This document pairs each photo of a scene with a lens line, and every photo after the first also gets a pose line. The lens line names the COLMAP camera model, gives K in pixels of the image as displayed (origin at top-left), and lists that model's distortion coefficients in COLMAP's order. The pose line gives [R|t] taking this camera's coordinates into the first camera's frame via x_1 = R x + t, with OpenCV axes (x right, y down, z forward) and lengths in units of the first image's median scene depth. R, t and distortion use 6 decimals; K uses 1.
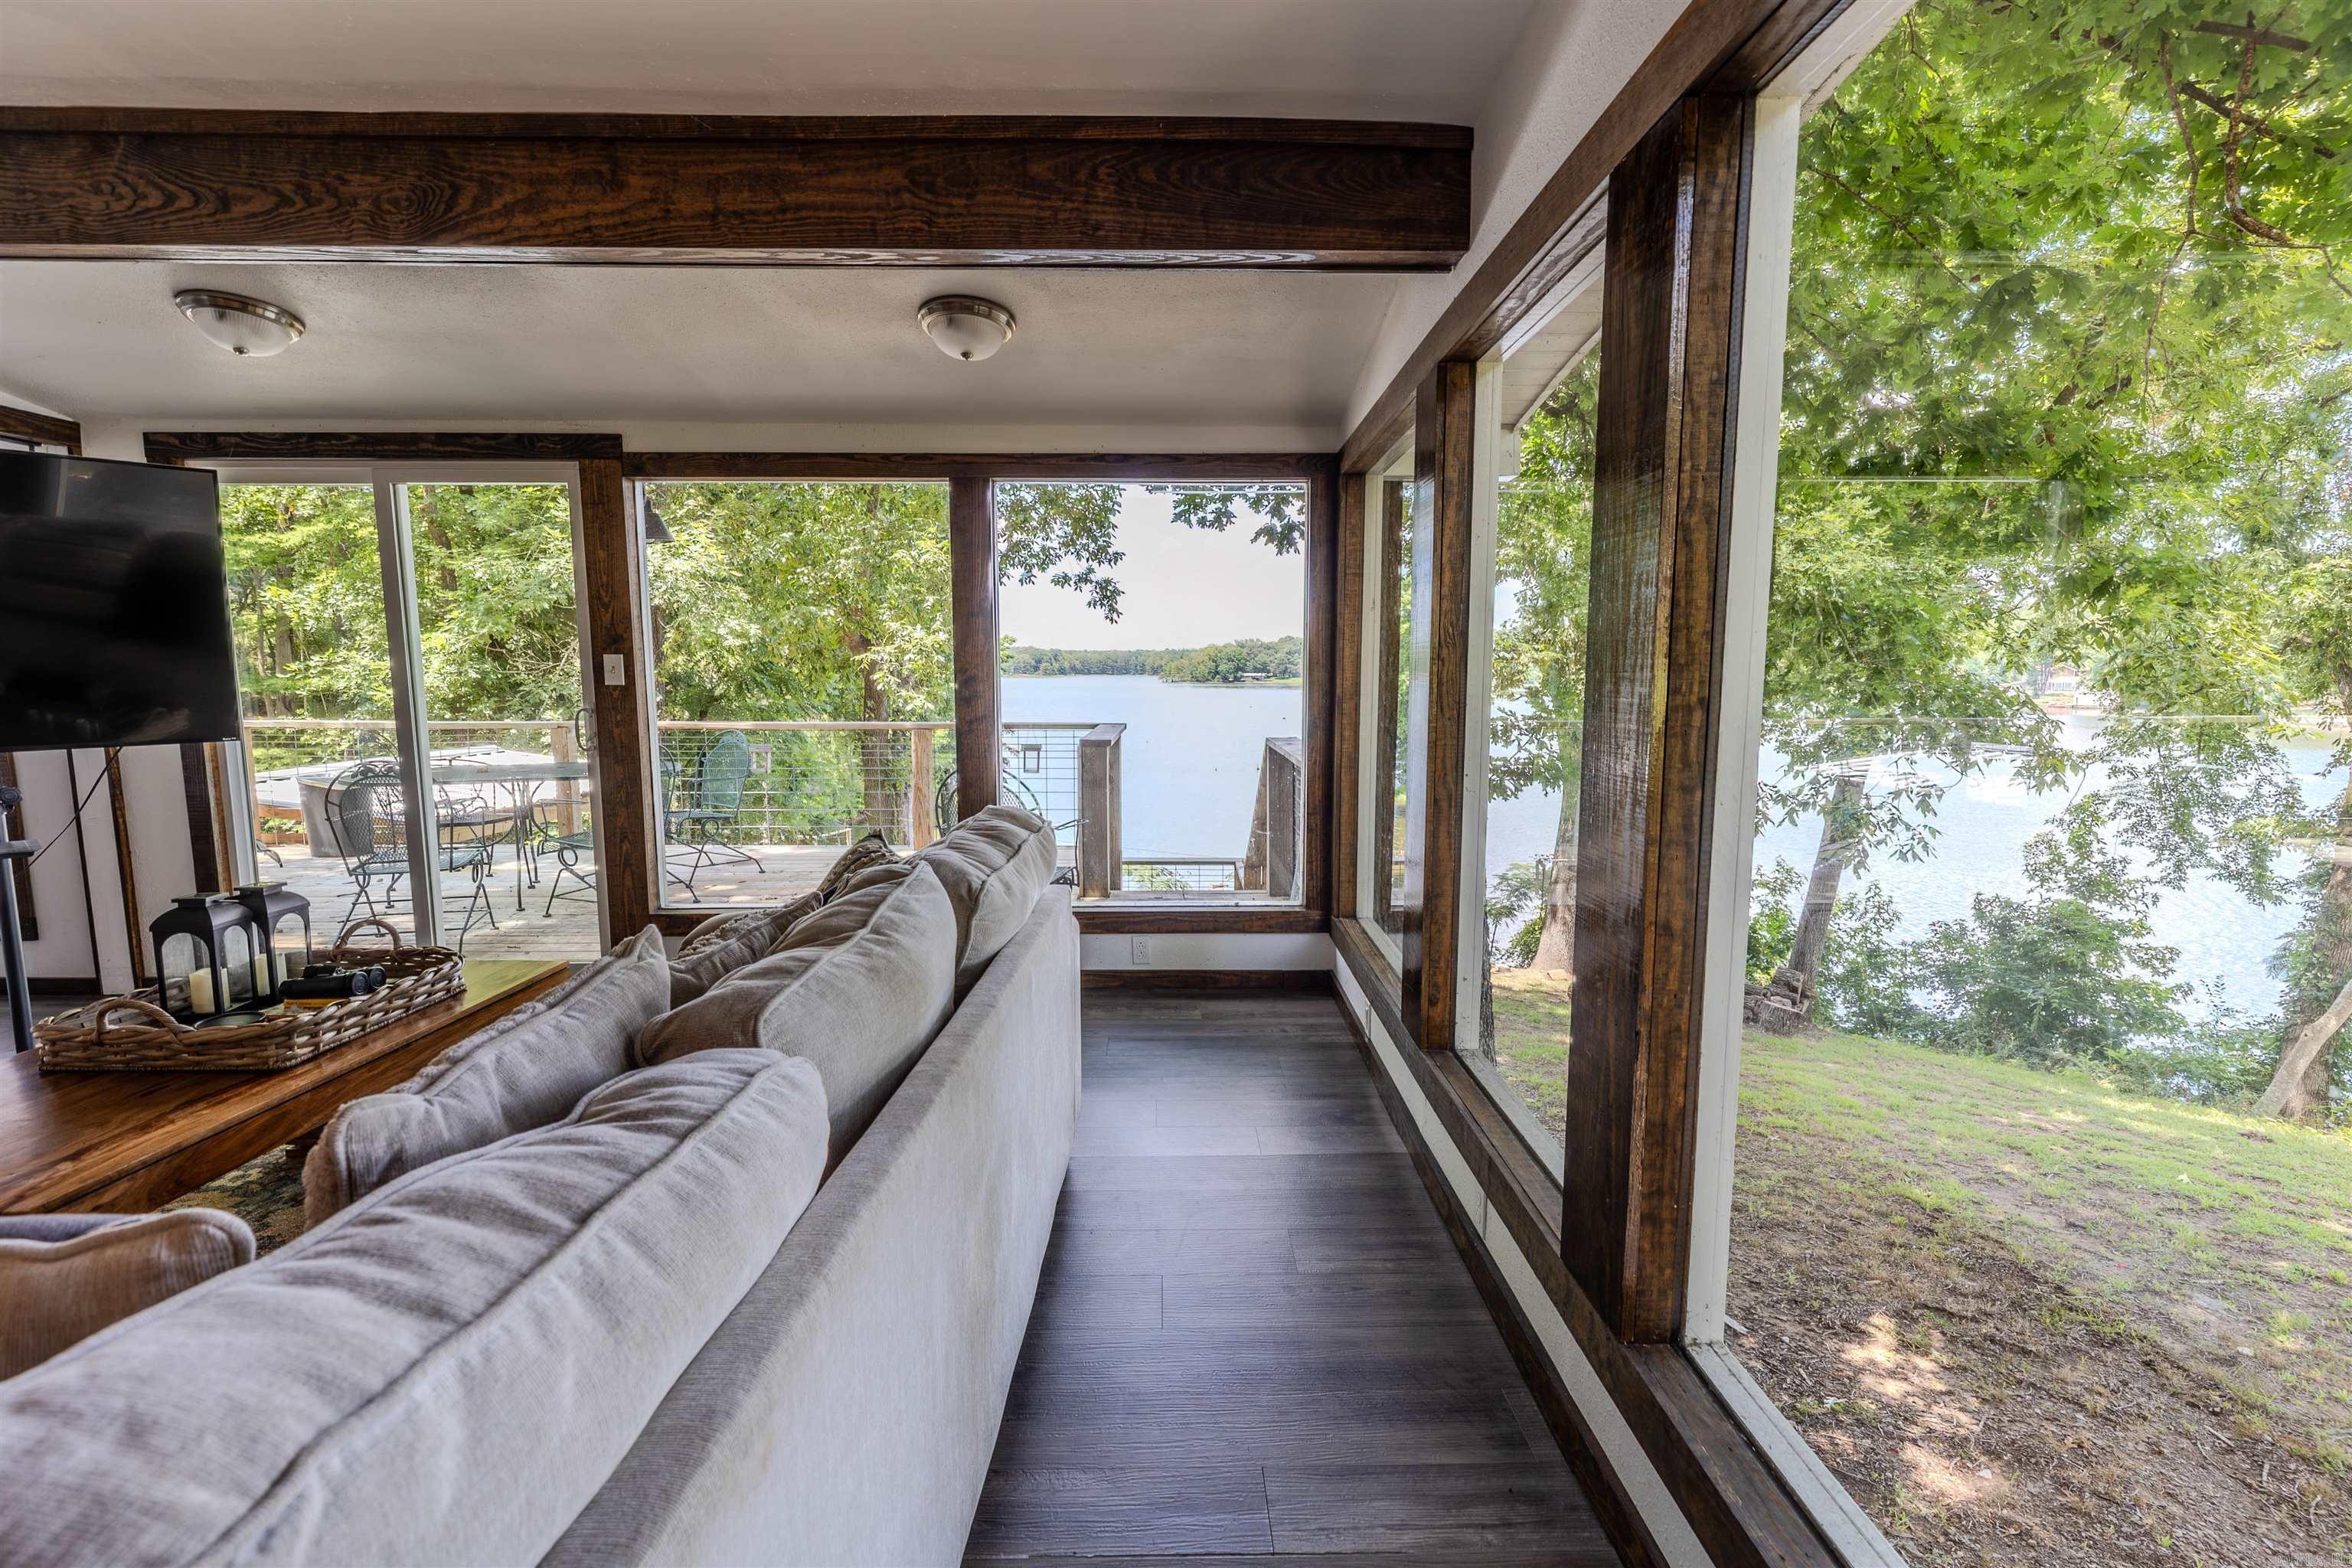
lens RADIAL K [[1081.0, 0, 1168.8], [0, 1081.0, 803.5], [0, 0, 1]] dist [0.003497, 0.000657]
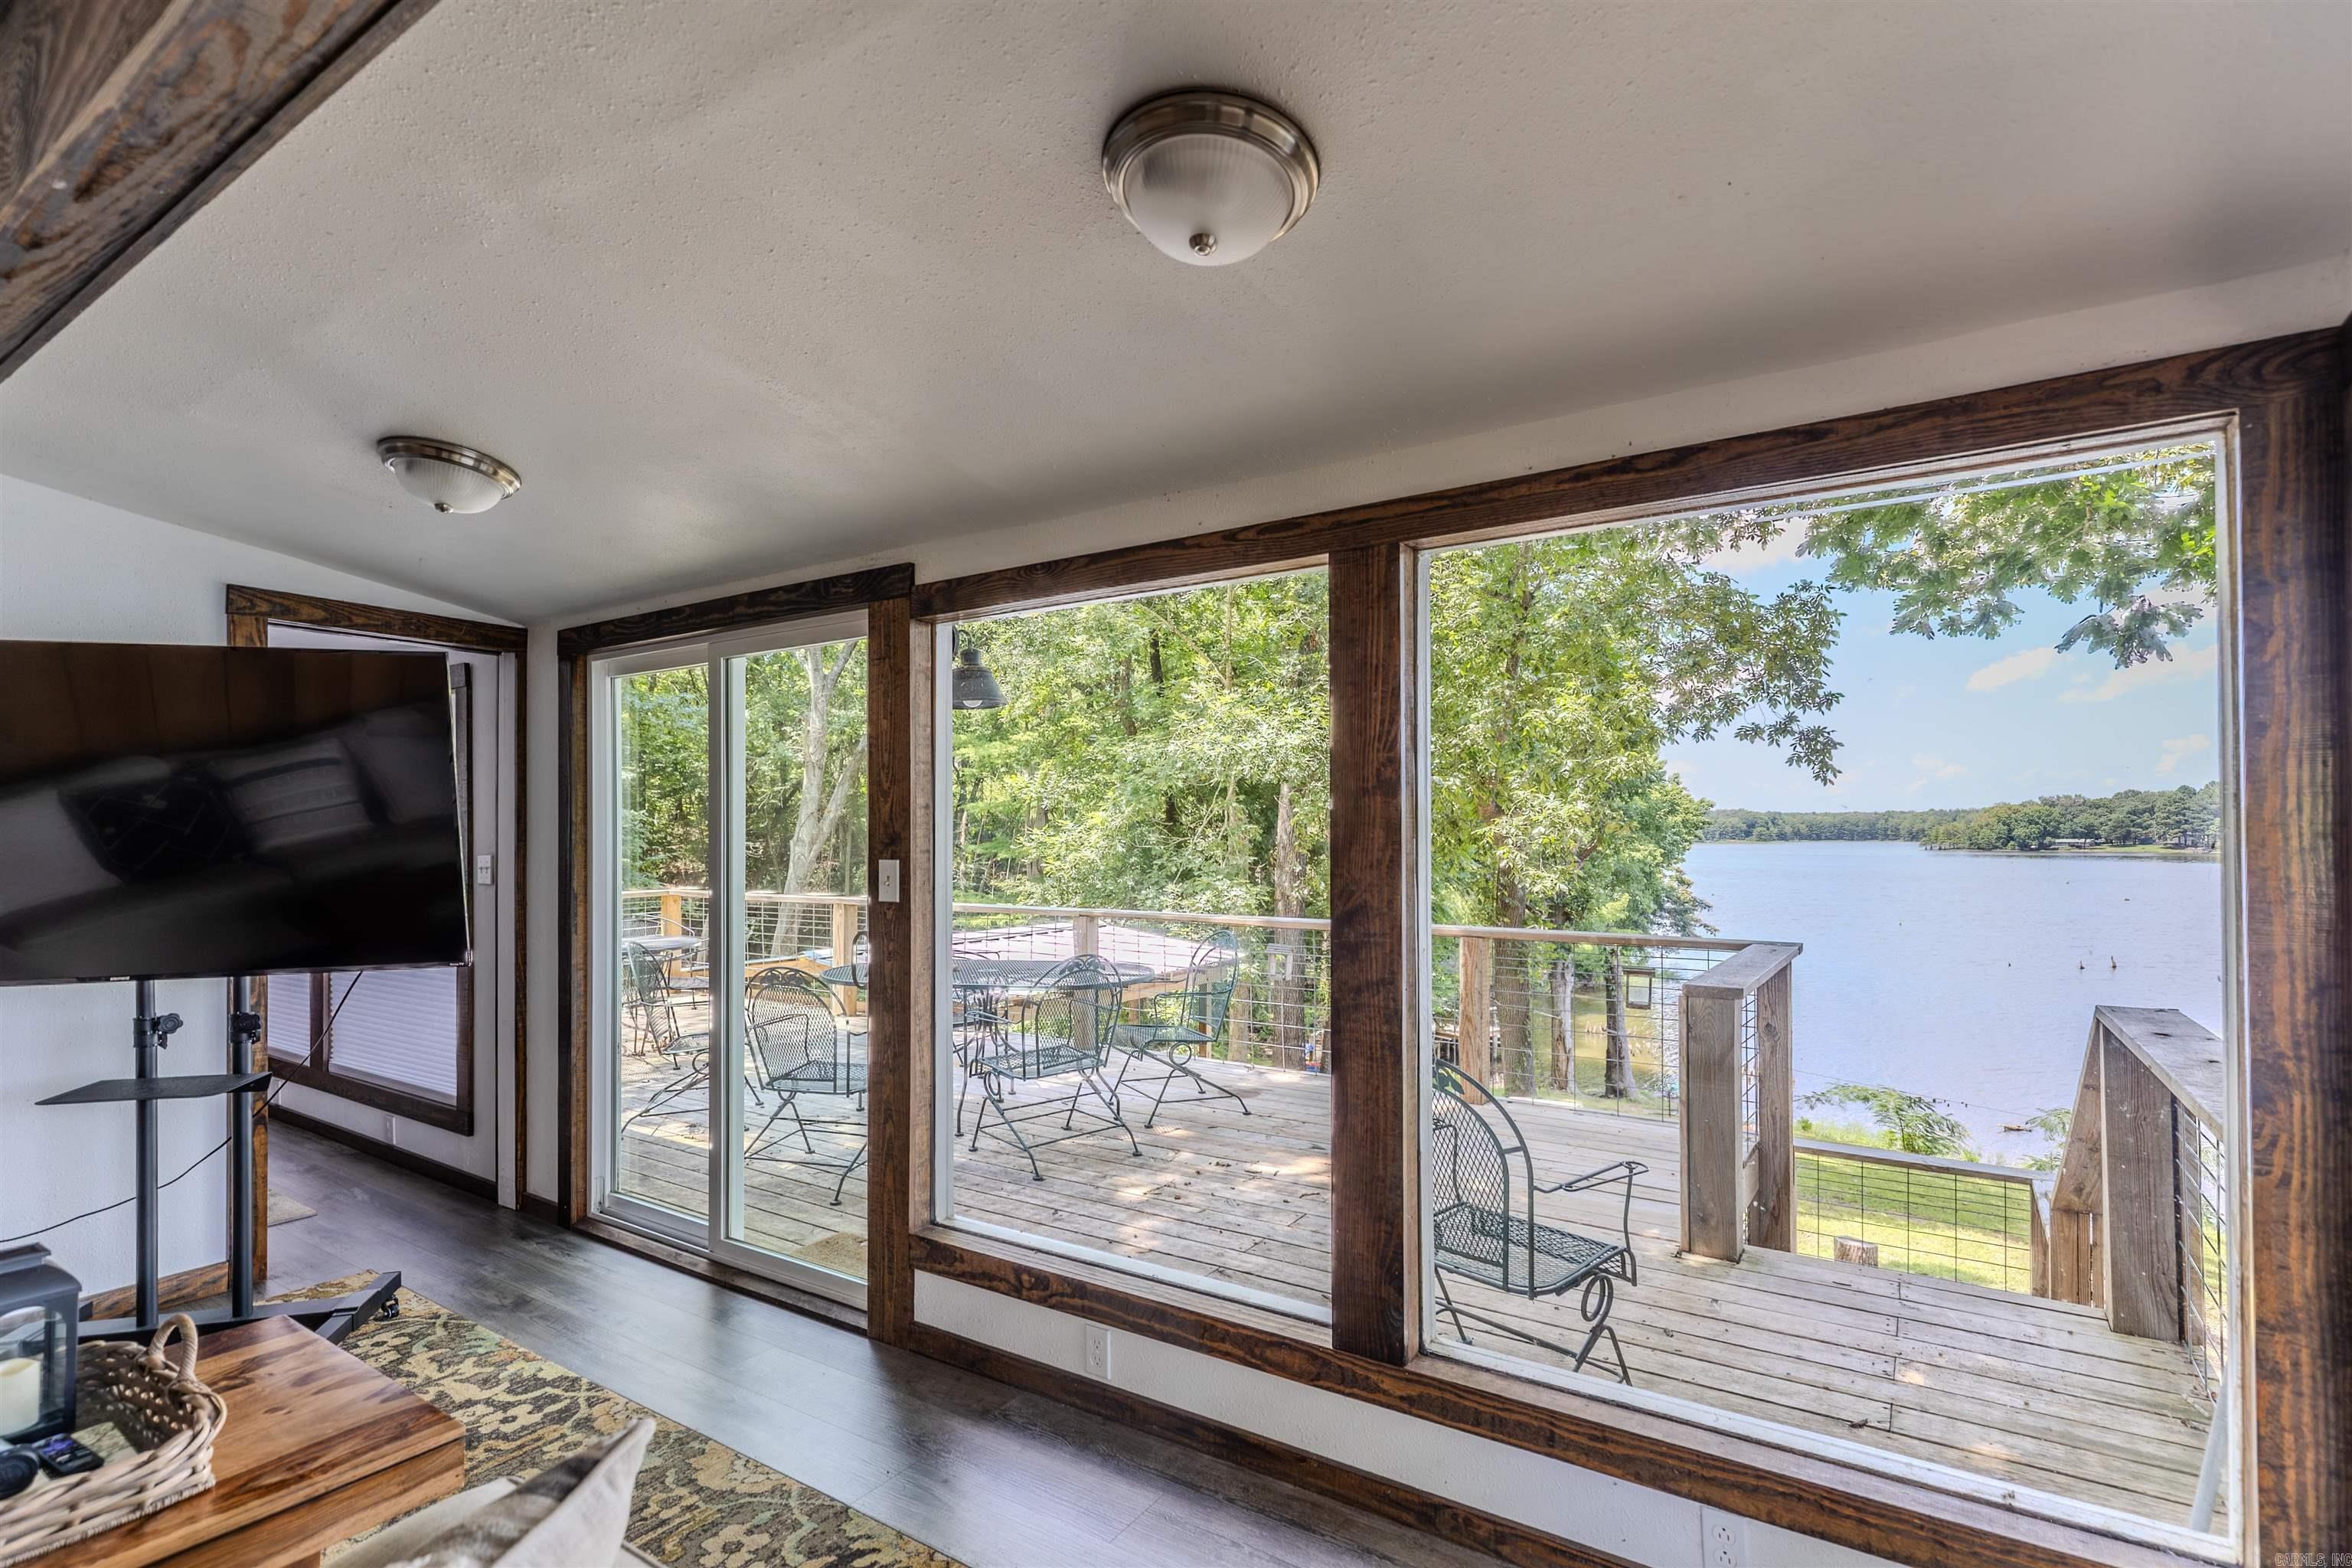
lens RADIAL K [[1036.8, 0, 1171.8], [0, 1036.8, 822.0], [0, 0, 1]] dist [-0.001634, 0.010811]
pose [[0.804757, -0.006556, -0.593568, 0.014460], [-0.072448, 0.991379, -0.109174, -0.029006], [0.589166, 0.130861, 0.797345, 0.159582]]
